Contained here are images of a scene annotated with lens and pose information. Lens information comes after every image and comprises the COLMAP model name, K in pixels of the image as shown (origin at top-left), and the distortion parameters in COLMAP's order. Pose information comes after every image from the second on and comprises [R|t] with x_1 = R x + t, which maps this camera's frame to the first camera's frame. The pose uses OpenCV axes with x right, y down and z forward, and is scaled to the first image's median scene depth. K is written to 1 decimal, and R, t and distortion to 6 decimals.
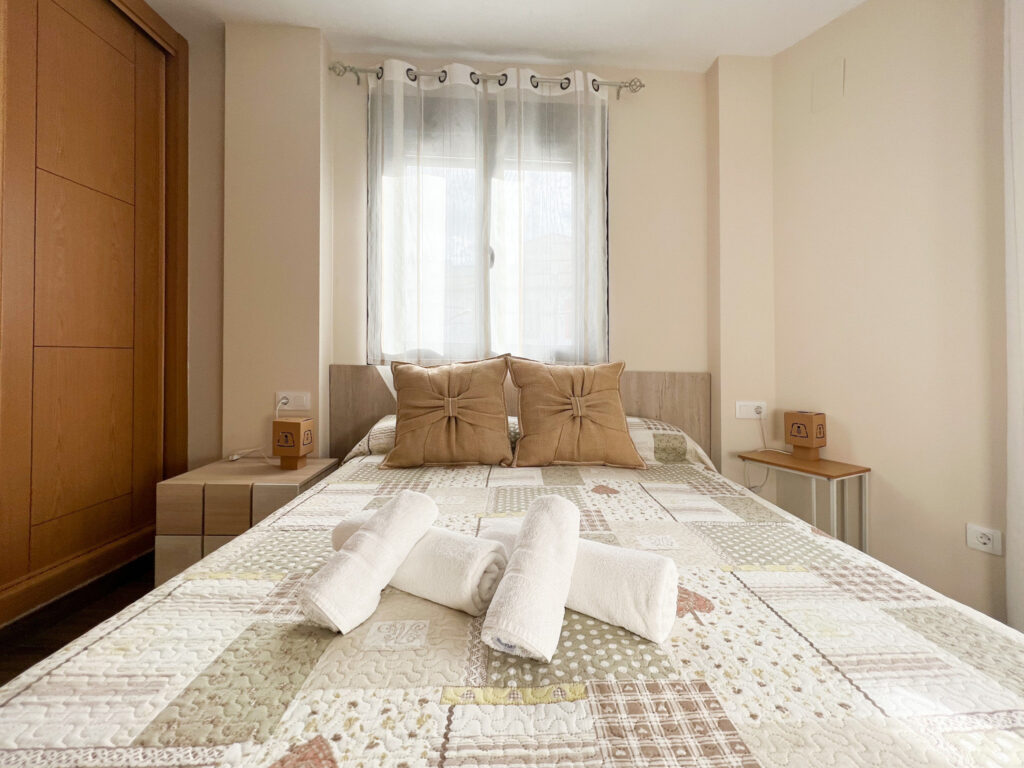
lens RADIAL K [[415.9, 0, 518.7], [0, 415.9, 350.3], [0, 0, 1]] dist [-0.000991, -0.000160]
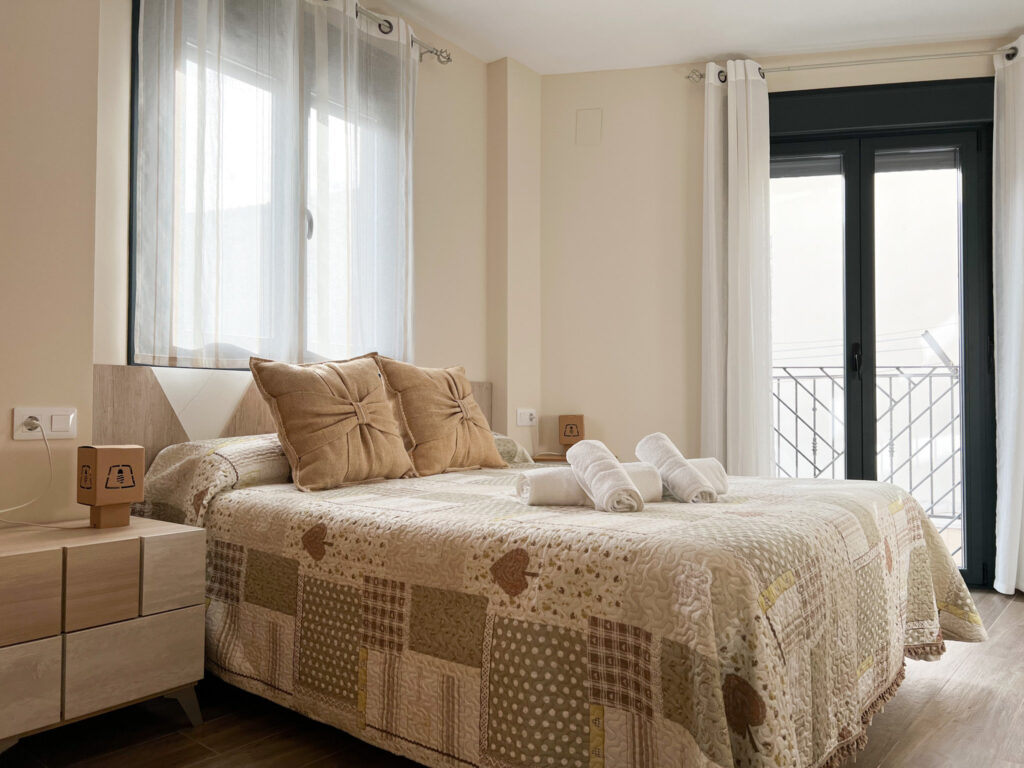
lens RADIAL K [[781.5, 0, 514.6], [0, 781.5, 380.1], [0, 0, 1]] dist [0.005505, -0.005581]
pose [[0.622671, 0.007055, 0.782452, -1.030653], [-0.008094, 0.999964, -0.002576, 0.062517], [-0.782442, -0.004729, 0.622705, -0.179469]]
